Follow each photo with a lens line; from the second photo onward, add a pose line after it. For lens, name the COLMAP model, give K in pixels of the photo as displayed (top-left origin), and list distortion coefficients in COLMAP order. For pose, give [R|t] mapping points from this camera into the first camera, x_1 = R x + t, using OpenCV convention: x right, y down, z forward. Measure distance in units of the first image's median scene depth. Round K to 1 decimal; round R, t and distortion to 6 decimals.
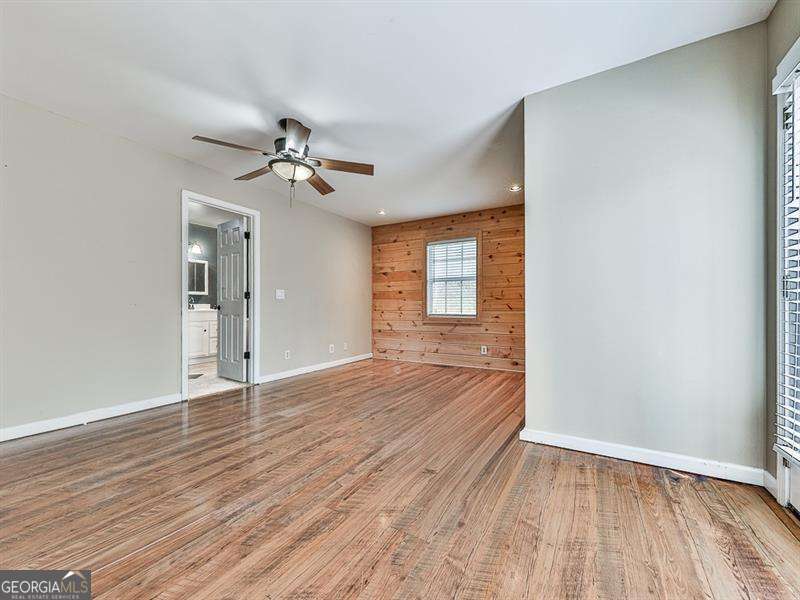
lens RADIAL K [[315.2, 0, 408.4], [0, 315.2, 304.8], [0, 0, 1]] dist [0.010588, -0.001031]
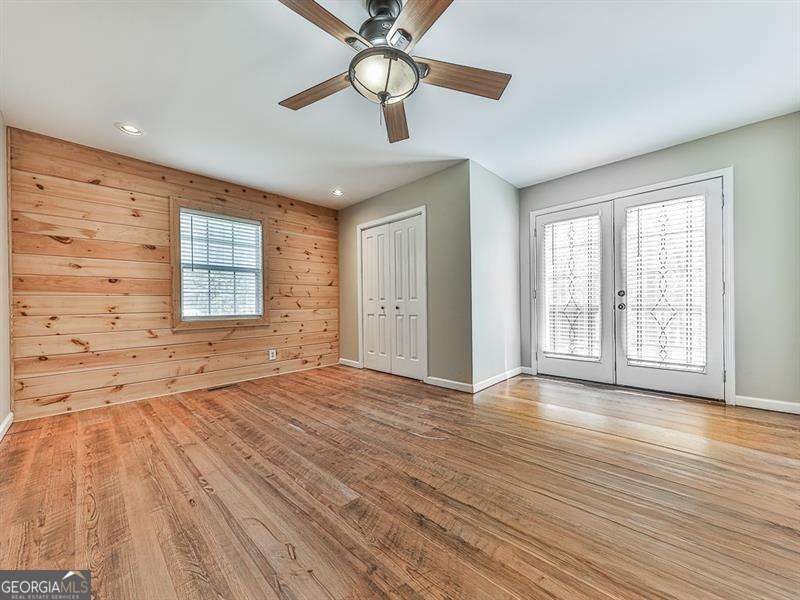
lens RADIAL K [[315.2, 0, 407.9], [0, 315.2, 300.8], [0, 0, 1]] dist [0.010588, -0.001031]
pose [[0.219091, 0.001722, 0.975703, -0.474898], [-0.003933, 0.999992, -0.000881, -0.005661], [-0.975696, -0.003645, 0.219096, 0.397152]]
